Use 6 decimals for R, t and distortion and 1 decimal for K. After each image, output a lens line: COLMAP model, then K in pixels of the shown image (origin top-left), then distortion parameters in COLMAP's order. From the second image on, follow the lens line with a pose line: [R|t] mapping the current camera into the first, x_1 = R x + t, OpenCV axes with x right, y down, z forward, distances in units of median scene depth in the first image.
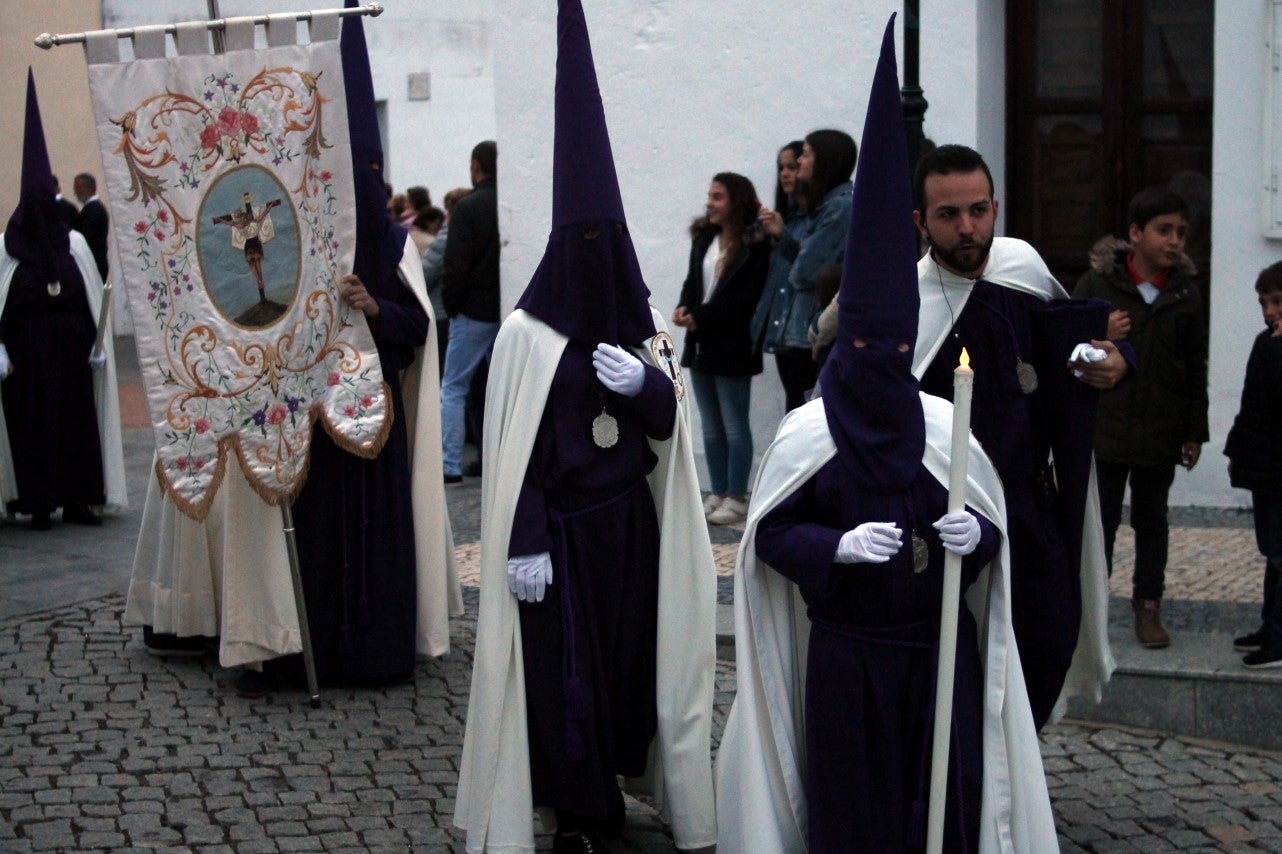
lens RADIAL K [[2110.8, 0, 641.0], [0, 2110.8, 427.0], [0, 0, 1]] dist [-0.027601, -0.801298]
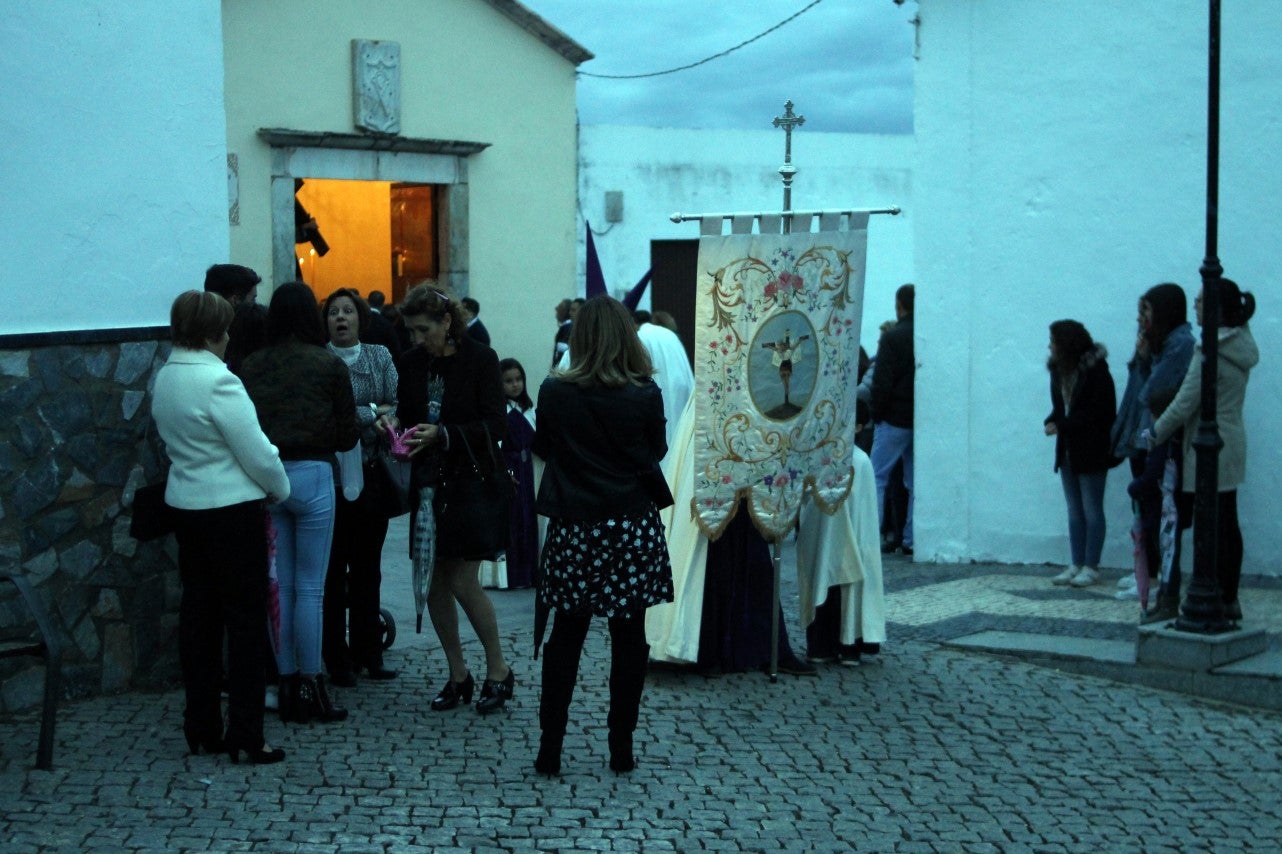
lens RADIAL K [[2110.8, 0, 641.0], [0, 2110.8, 427.0], [0, 0, 1]] dist [-0.027601, -0.801298]
pose [[0.980123, 0.025925, -0.196688, 0.040115], [-0.037605, 0.997729, -0.055881, 0.048194], [0.194792, 0.062167, 0.978872, -0.484902]]
